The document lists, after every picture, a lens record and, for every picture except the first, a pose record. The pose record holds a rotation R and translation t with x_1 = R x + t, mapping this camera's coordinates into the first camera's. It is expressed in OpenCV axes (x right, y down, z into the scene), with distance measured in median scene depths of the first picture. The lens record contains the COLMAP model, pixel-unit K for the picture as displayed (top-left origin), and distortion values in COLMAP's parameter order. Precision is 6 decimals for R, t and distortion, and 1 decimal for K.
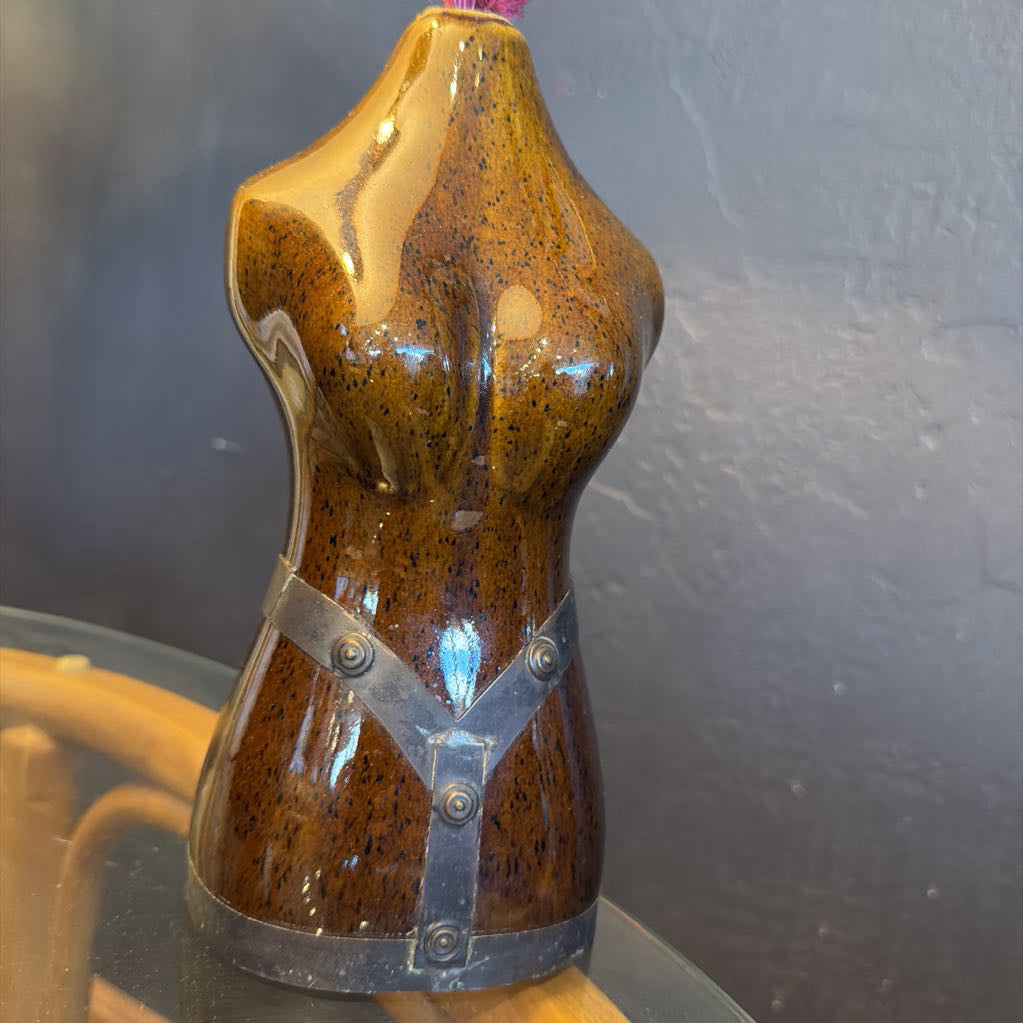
lens RADIAL K [[1040.5, 0, 511.5], [0, 1040.5, 511.5], [0, 0, 1]] dist [0.140915, -0.375580]
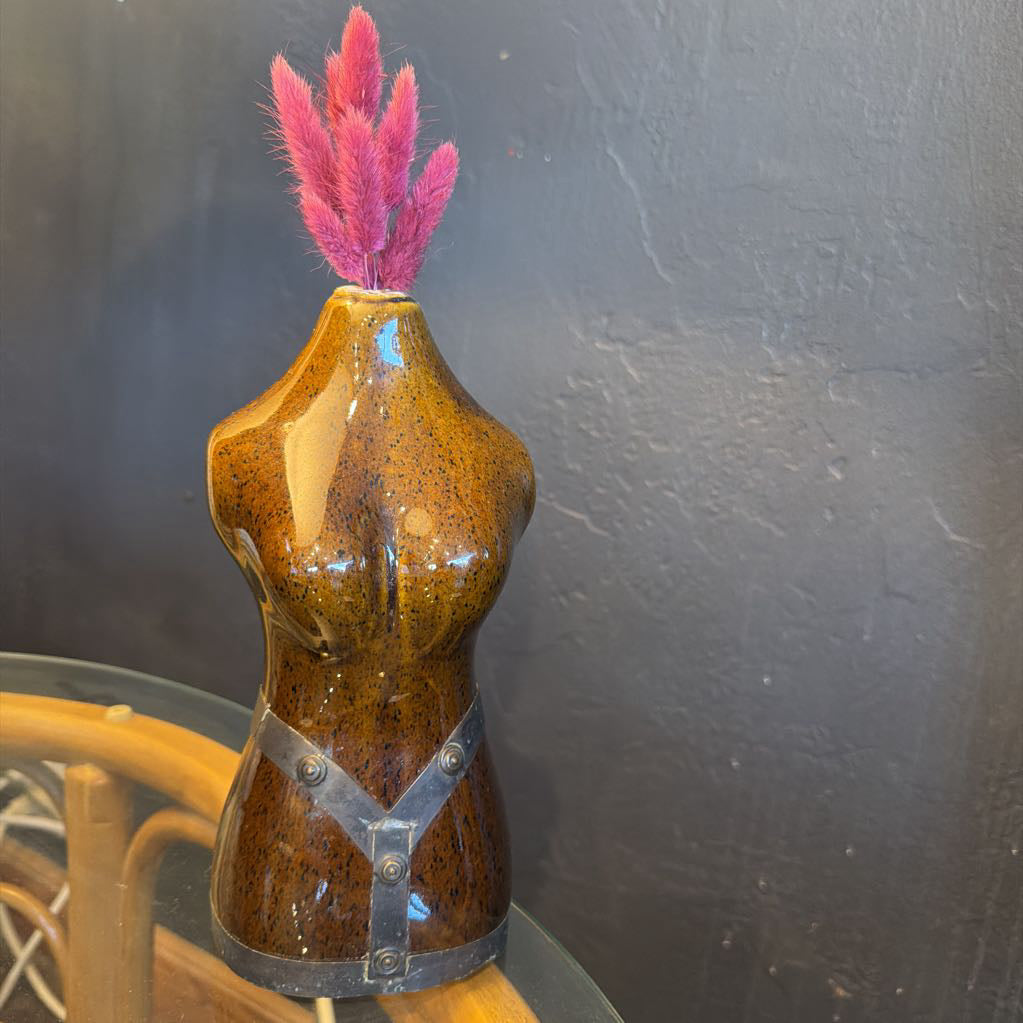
lens RADIAL K [[1040.5, 0, 511.5], [0, 1040.5, 511.5], [0, 0, 1]] dist [0.140915, -0.375580]
pose [[0.998420, -0.045291, -0.033269, 0.177088], [0.047888, 0.995487, 0.081926, -0.308418], [0.029408, -0.083390, 0.996083, -0.371555]]
